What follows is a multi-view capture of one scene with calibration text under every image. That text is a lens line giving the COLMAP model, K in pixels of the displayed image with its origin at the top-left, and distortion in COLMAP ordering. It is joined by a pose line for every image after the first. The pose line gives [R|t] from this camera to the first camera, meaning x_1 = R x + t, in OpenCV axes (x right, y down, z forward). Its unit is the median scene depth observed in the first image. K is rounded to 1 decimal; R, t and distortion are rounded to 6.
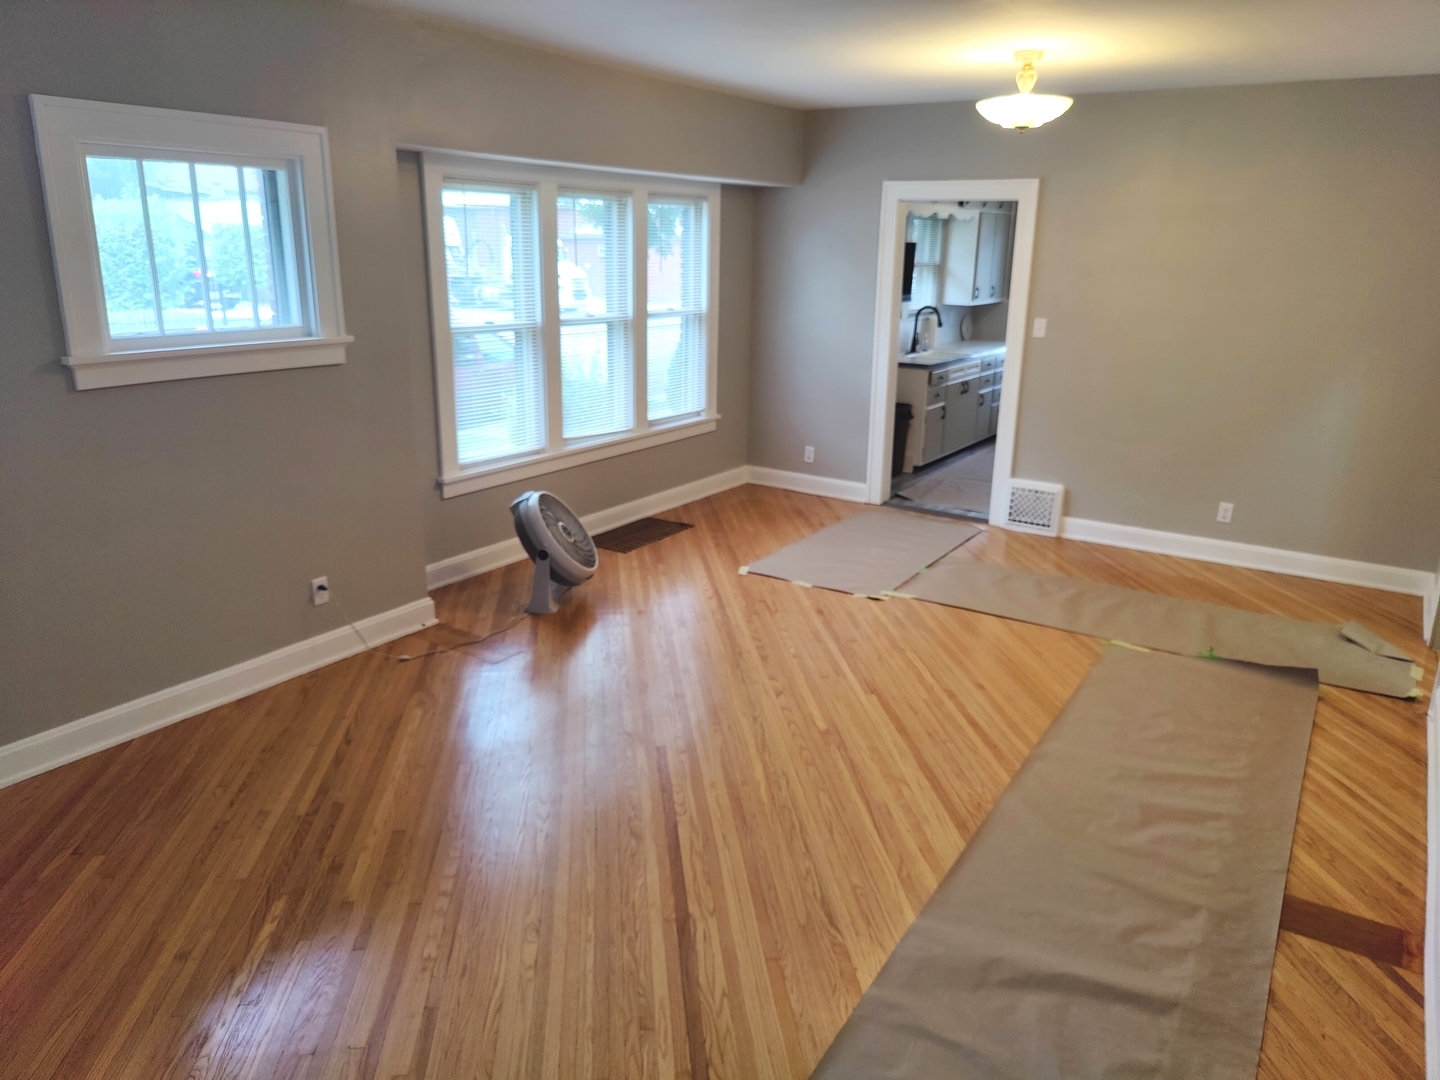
lens RADIAL K [[990.4, 0, 720.0], [0, 990.4, 540.0], [0, 0, 1]] dist [0.002869, 0.001286]
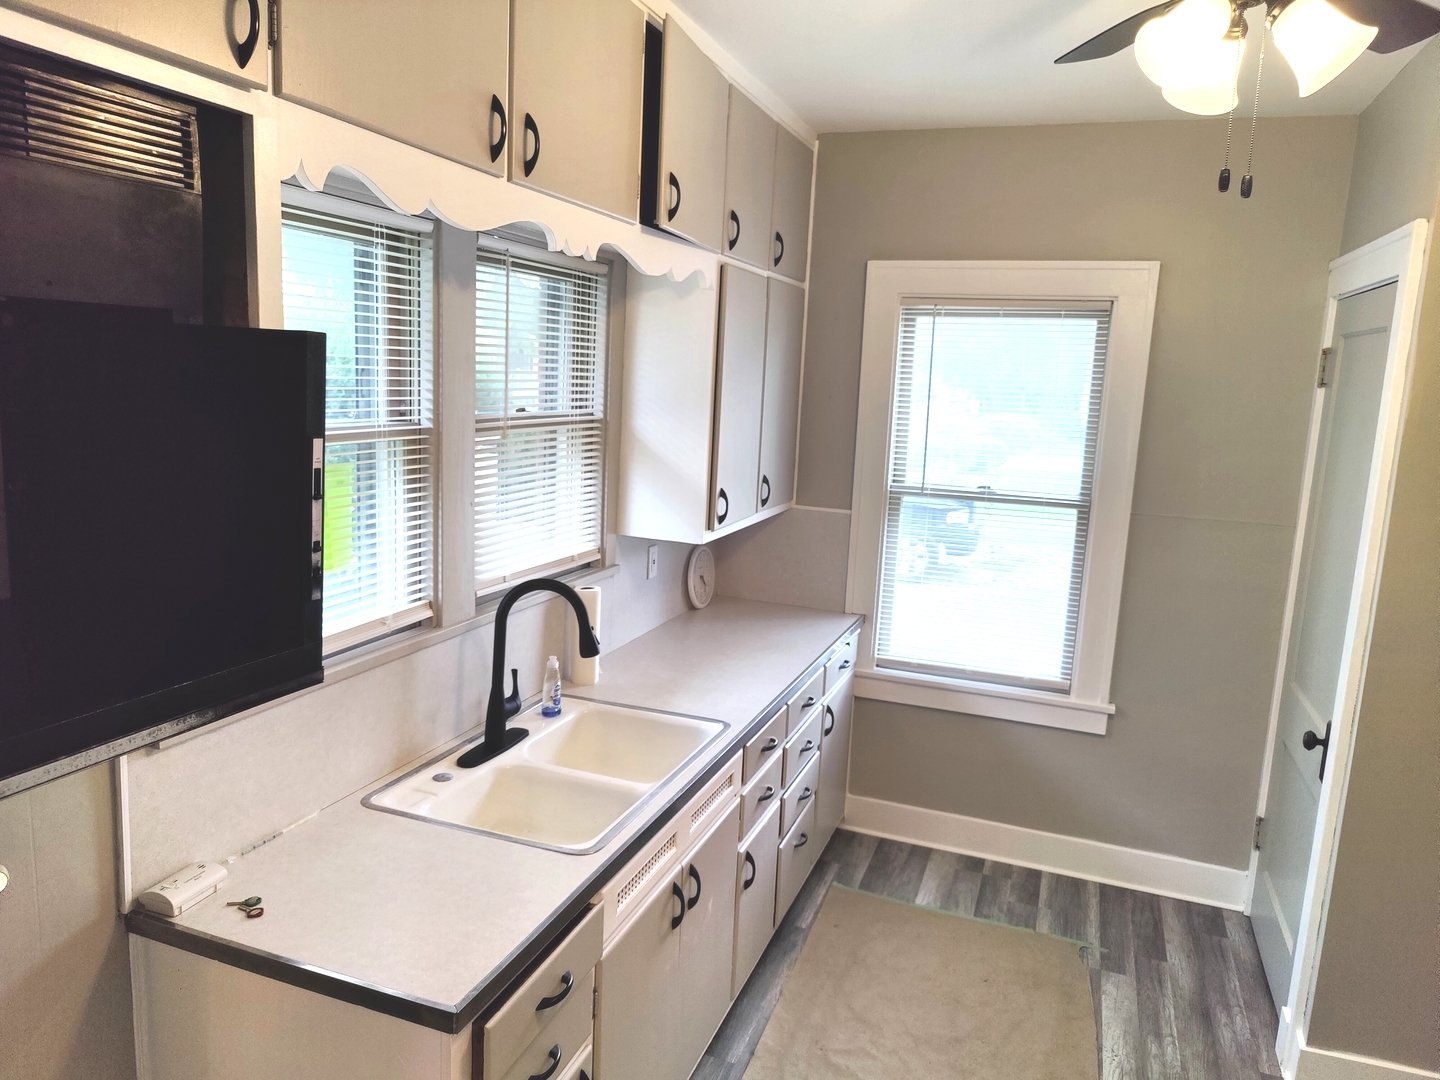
lens RADIAL K [[990.4, 0, 720.0], [0, 990.4, 540.0], [0, 0, 1]] dist [0.002869, 0.001286]
pose [[0.973264, -0.012513, 0.229349, 0.188381], [0.038607, 0.993221, -0.109639, -0.206119], [-0.226423, 0.115562, 0.967149, 0.701870]]
